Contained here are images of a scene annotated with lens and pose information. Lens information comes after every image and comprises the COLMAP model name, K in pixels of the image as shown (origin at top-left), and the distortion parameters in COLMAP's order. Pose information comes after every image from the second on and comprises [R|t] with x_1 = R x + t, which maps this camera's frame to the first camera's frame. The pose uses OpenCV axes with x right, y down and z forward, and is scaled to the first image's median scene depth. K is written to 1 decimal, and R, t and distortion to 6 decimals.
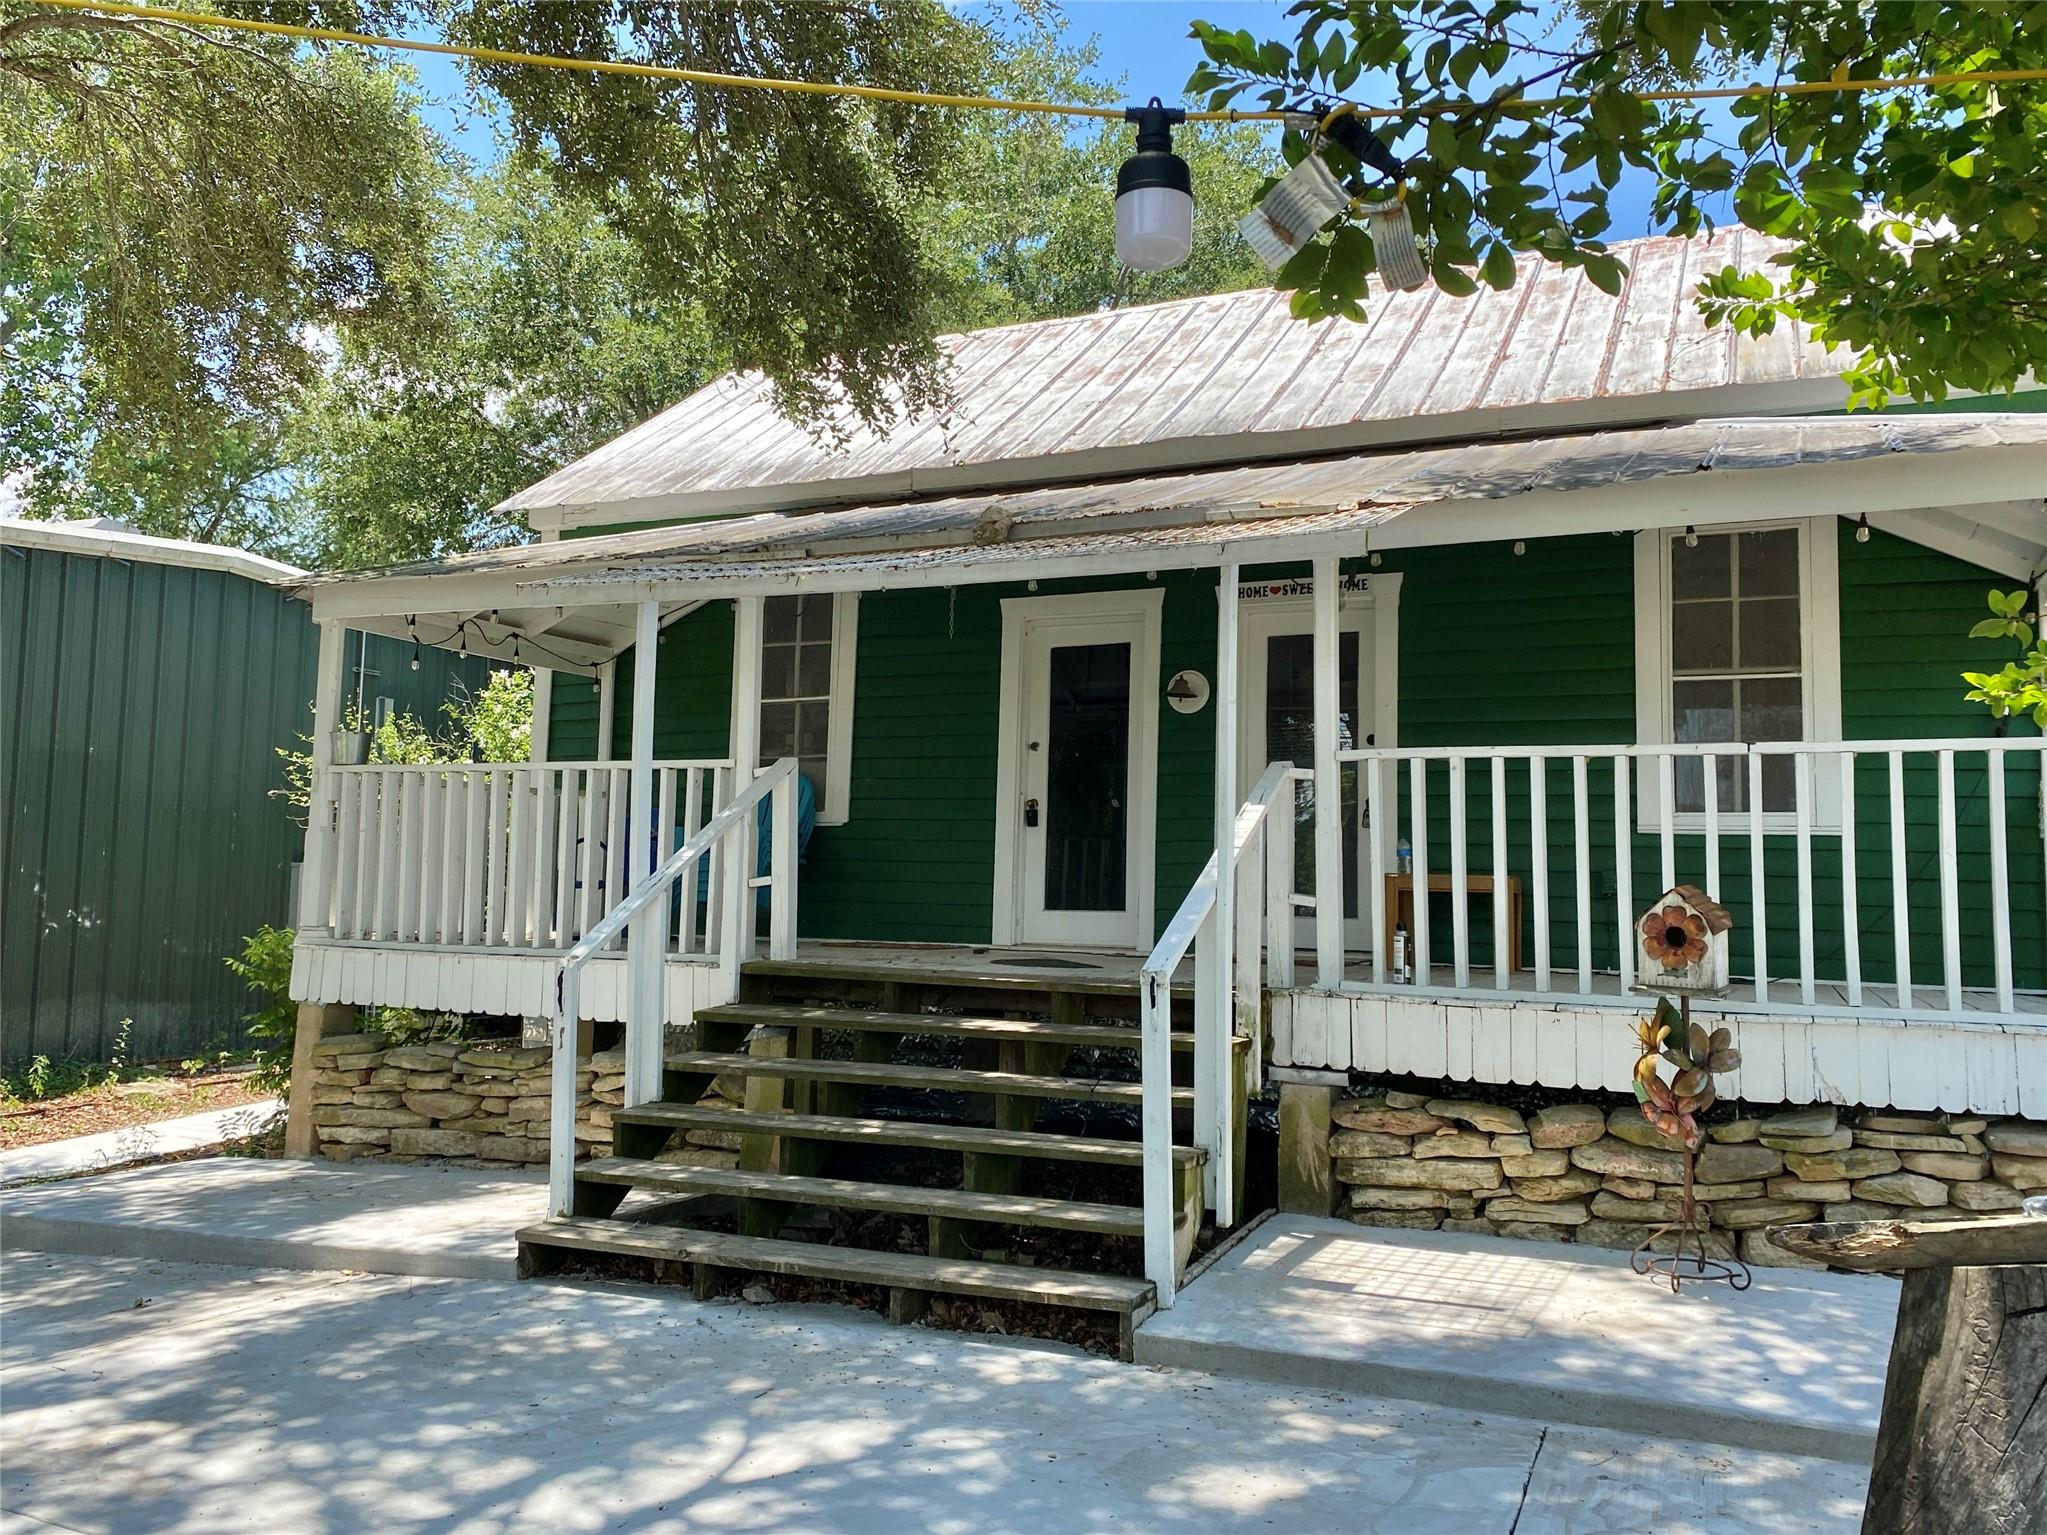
lens RADIAL K [[1634.1, 0, 1016.7], [0, 1634.1, 719.2], [0, 0, 1]] dist [-0.000722, -0.006574]
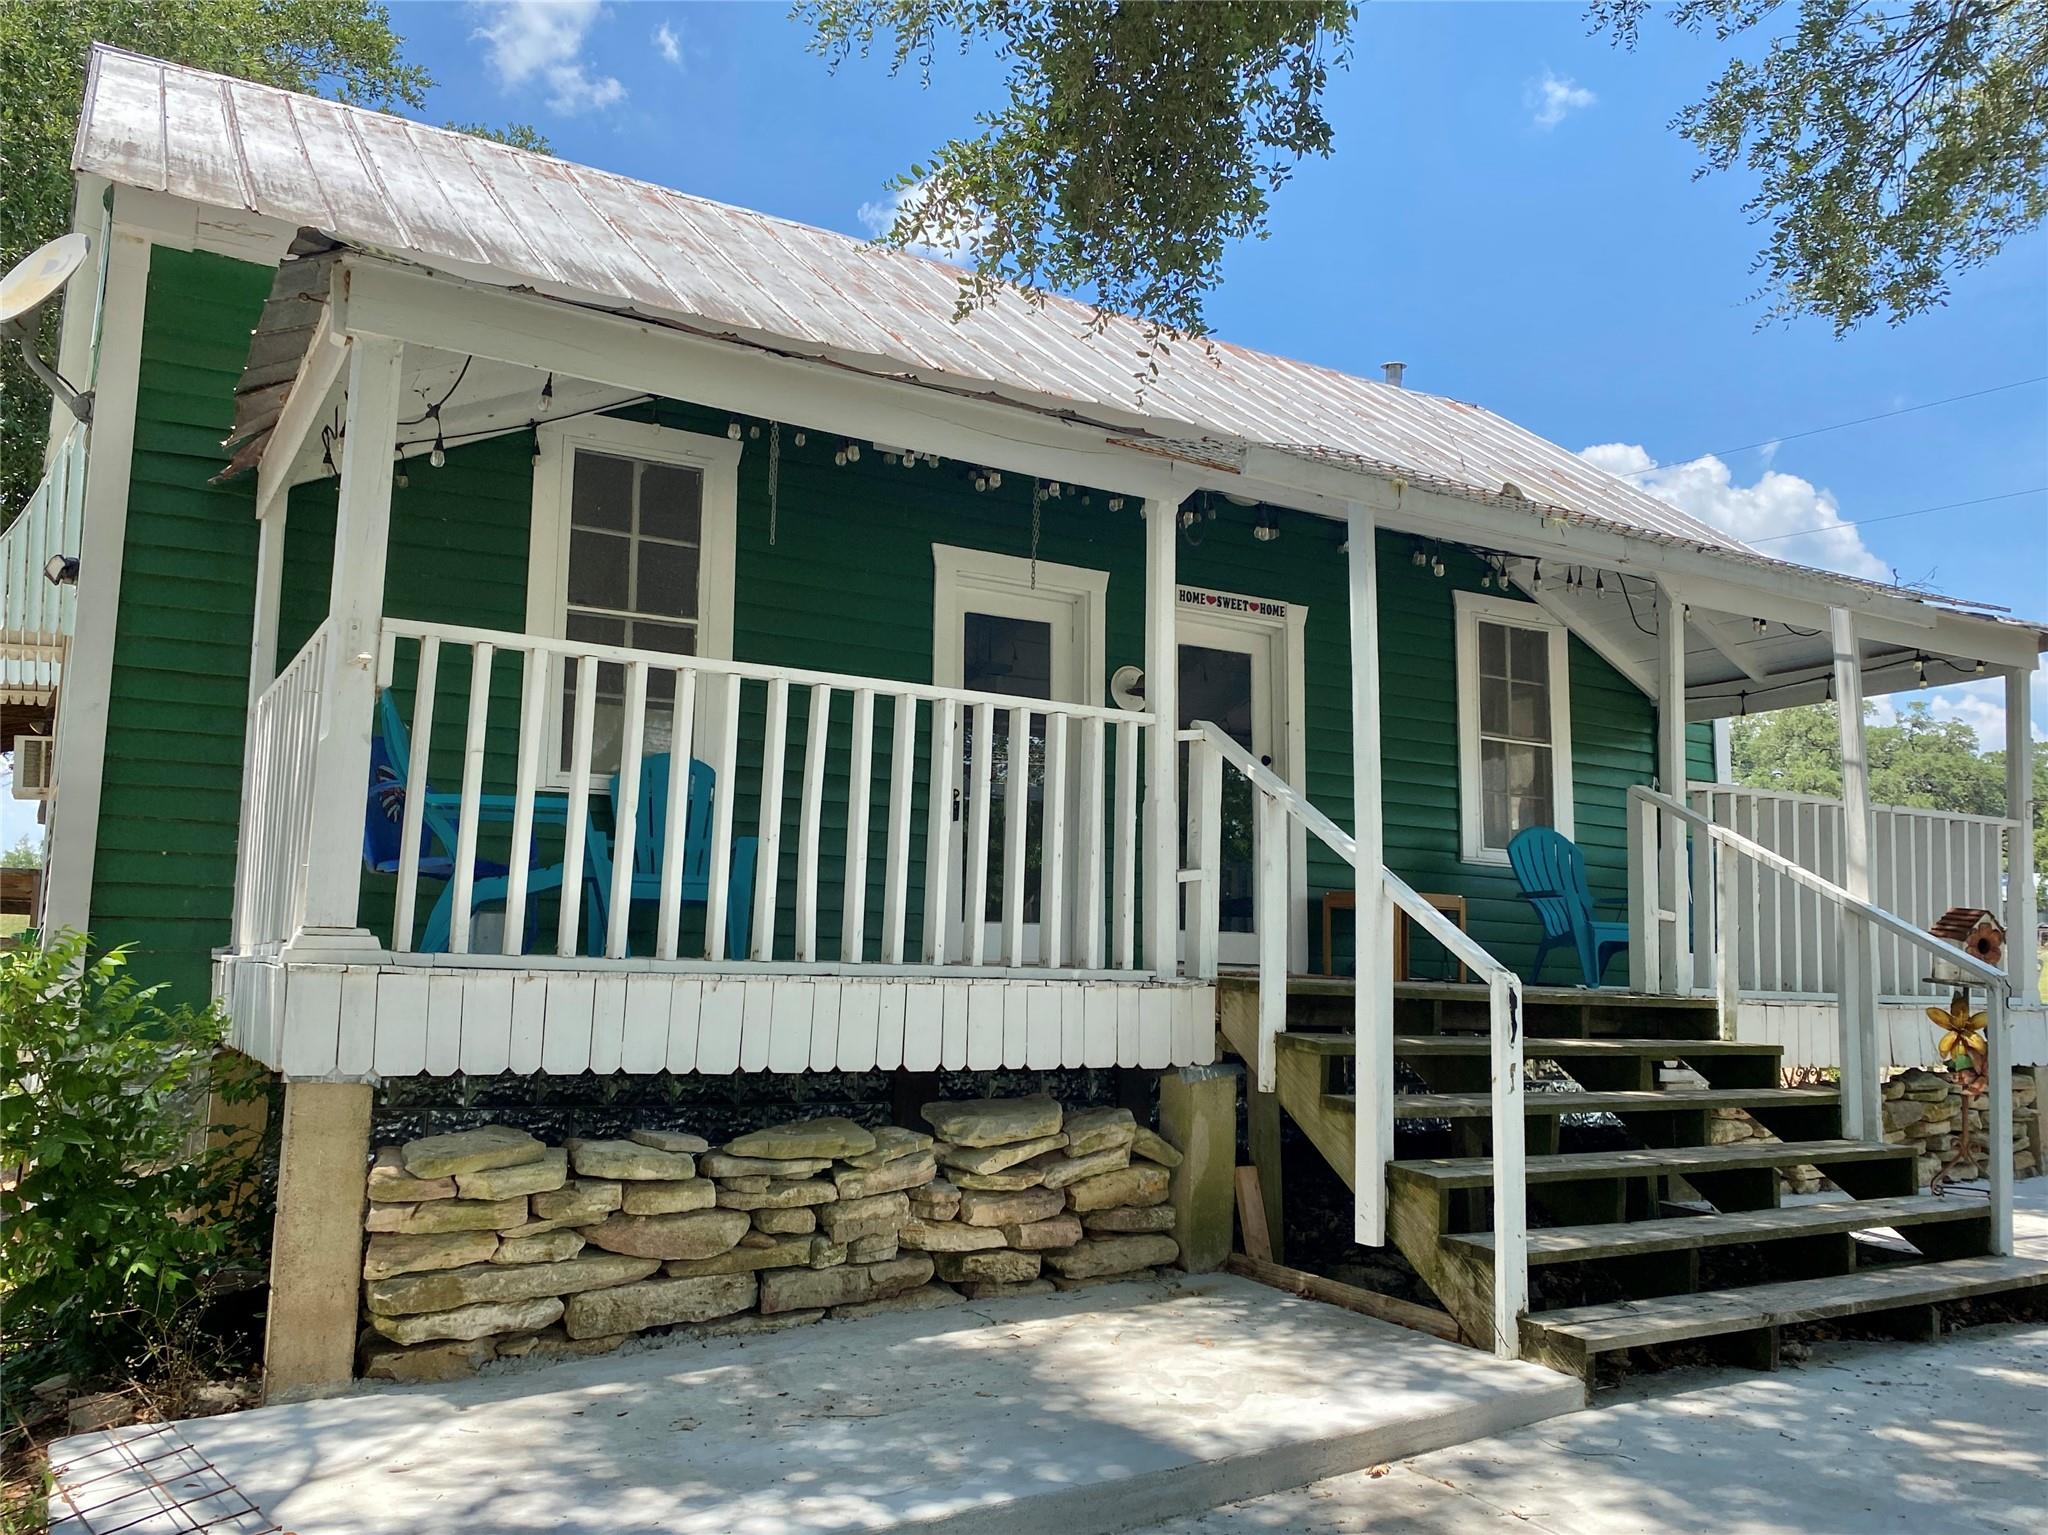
lens RADIAL K [[1563.4, 0, 1009.6], [0, 1563.4, 769.5], [0, 0, 1]] dist [-0.004222, 0.017087]
pose [[0.586969, 0.095928, 0.803906, -0.984581], [-0.103267, 0.993716, -0.043178, 0.113739], [-0.802996, -0.057673, 0.593187, 0.787278]]
